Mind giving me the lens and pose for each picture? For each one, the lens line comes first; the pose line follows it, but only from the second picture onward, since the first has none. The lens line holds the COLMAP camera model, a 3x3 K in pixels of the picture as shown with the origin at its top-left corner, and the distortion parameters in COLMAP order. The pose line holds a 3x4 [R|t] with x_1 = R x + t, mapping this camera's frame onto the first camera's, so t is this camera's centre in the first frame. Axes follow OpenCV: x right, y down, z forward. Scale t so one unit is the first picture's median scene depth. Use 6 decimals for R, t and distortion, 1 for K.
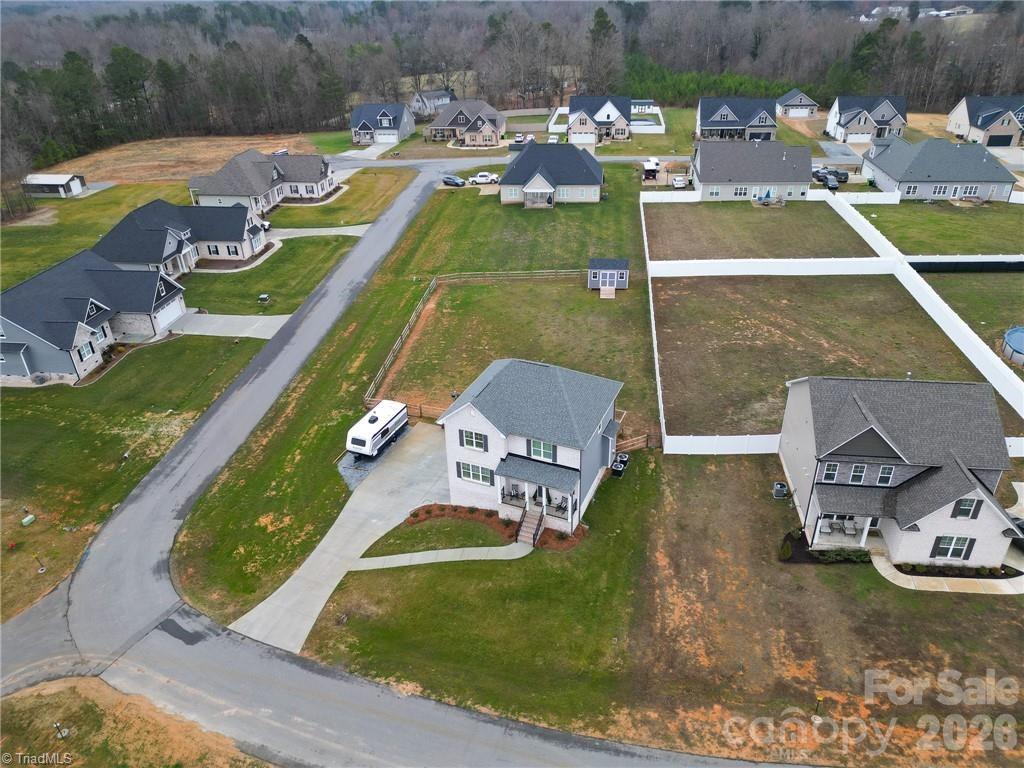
lens RADIAL K [[724.5, 0, 505.2], [0, 724.5, 361.8], [0, 0, 1]] dist [0.089314, -0.075709]
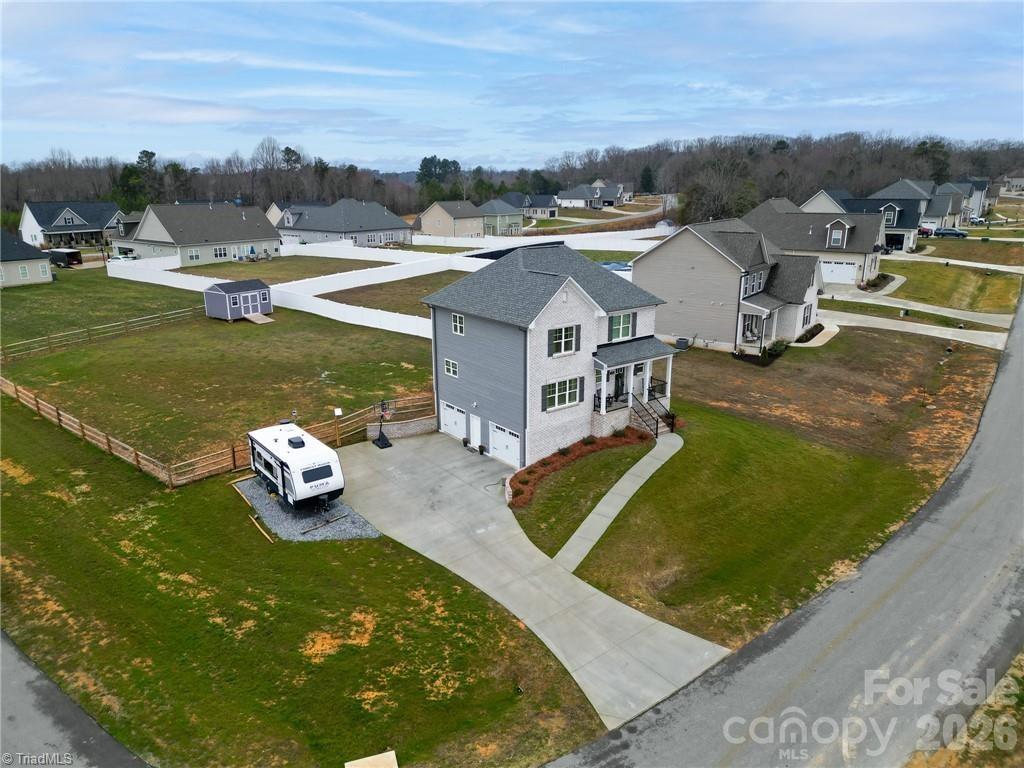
lens RADIAL K [[713.7, 0, 515.2], [0, 713.7, 381.5], [0, 0, 1]] dist [0.095313, -0.102830]
pose [[0.474017, -0.215350, 0.853776, -0.651543], [0.400808, 0.916122, 0.008547, 0.113676], [-0.784003, 0.338149, 0.520571, 0.639463]]
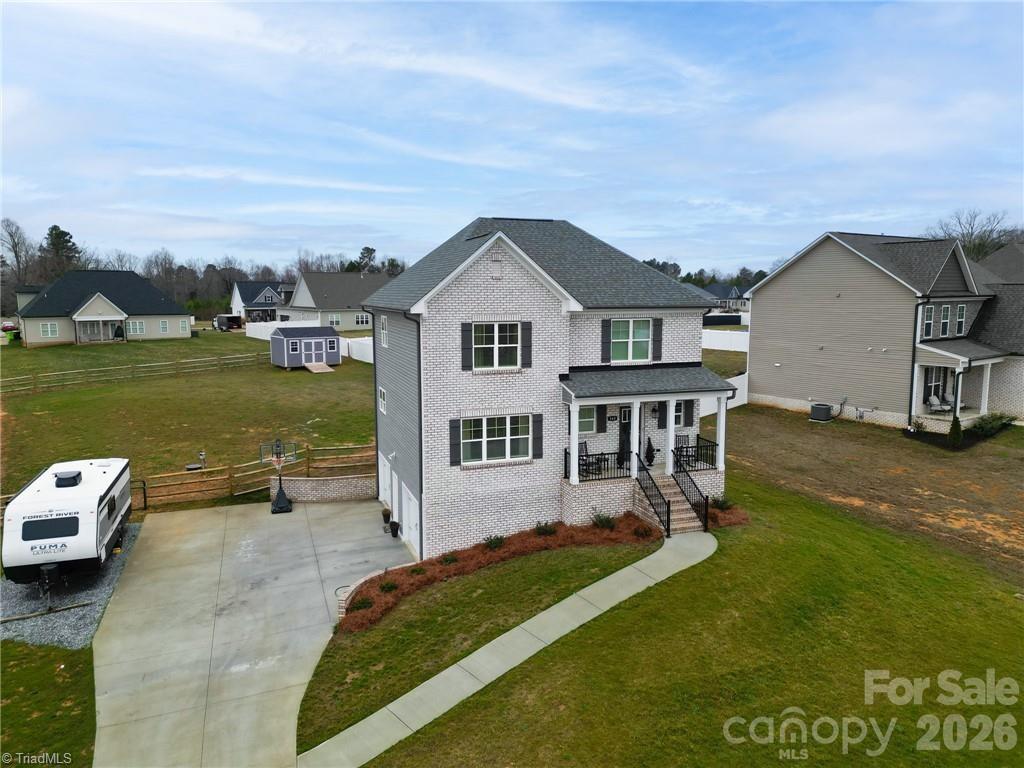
lens RADIAL K [[713.7, 0, 515.2], [0, 713.7, 381.5], [0, 0, 1]] dist [0.095313, -0.102830]
pose [[0.726321, -0.060449, 0.684693, -0.305746], [0.303678, 0.921856, -0.240753, 0.218990], [-0.616634, 0.382790, 0.687920, 0.672627]]
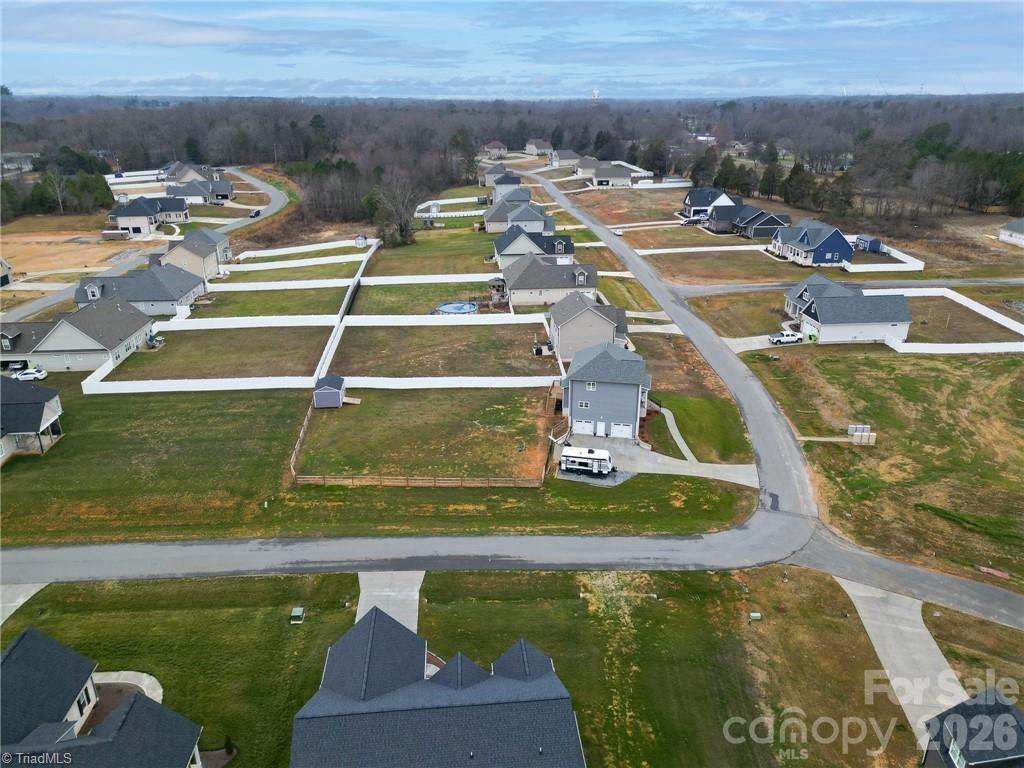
lens RADIAL K [[713.7, 0, 515.2], [0, 713.7, 381.5], [0, 0, 1]] dist [0.095313, -0.102830]
pose [[-0.219547, -0.334130, 0.916600, -1.575090], [0.460251, 0.792929, 0.399289, -0.744764], [-0.860214, 0.509529, -0.020301, 1.241432]]
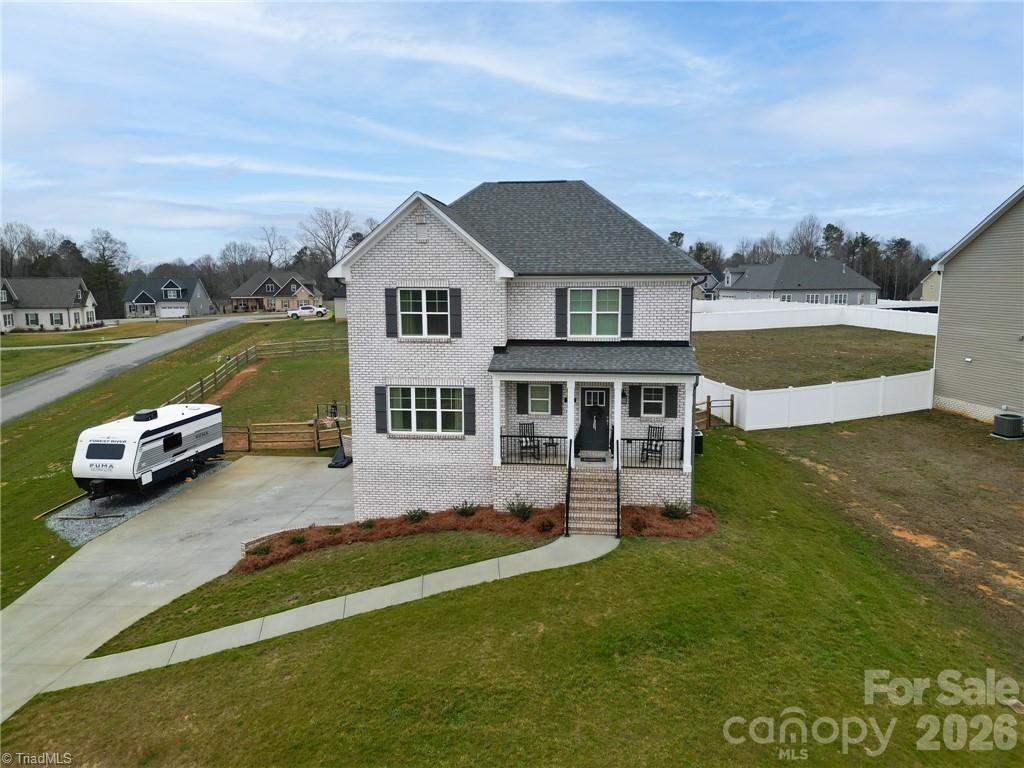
lens RADIAL K [[720.3, 0, 512.0], [0, 720.3, 384.0], [0, 0, 1]] dist [0.096313, -0.105458]
pose [[0.958302, -0.016296, 0.285293, -0.106282], [0.111942, 0.939988, -0.322322, 0.267244], [-0.262920, 0.340818, 0.902616, 0.596679]]
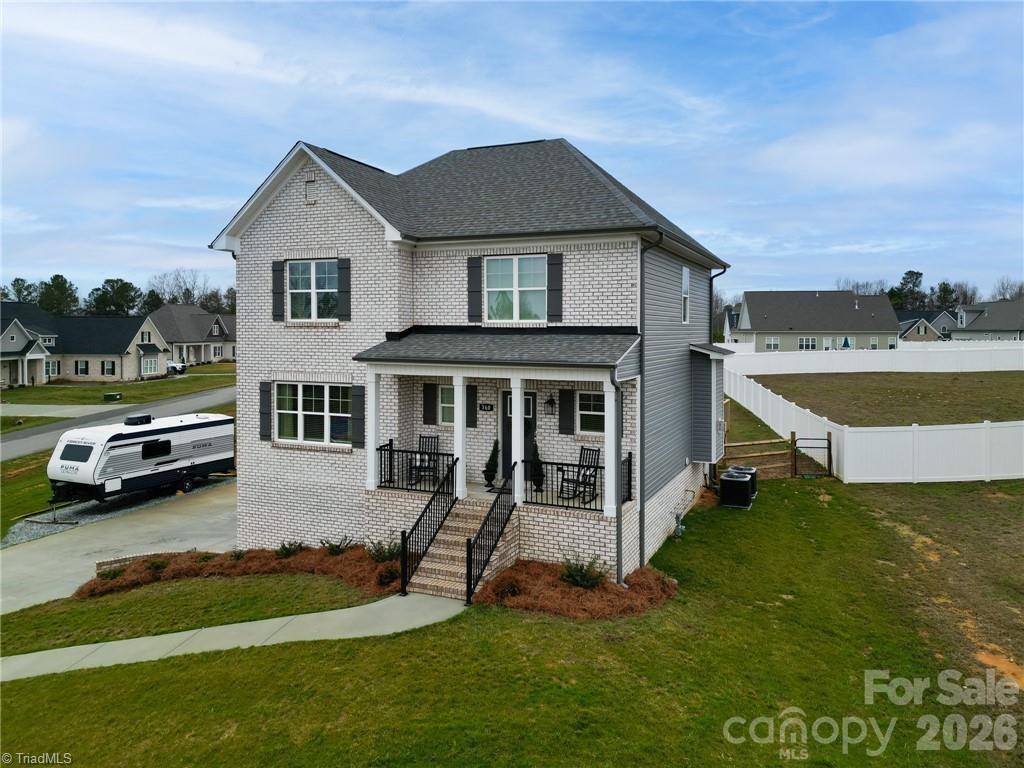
lens RADIAL K [[729.7, 0, 513.0], [0, 729.7, 348.7], [0, 0, 1]] dist [0.077456, -0.073531]
pose [[0.999397, 0.033141, -0.010399, 0.049253], [-0.034323, 0.896272, -0.442174, 0.260535], [-0.005334, 0.442264, 0.896869, 0.672323]]
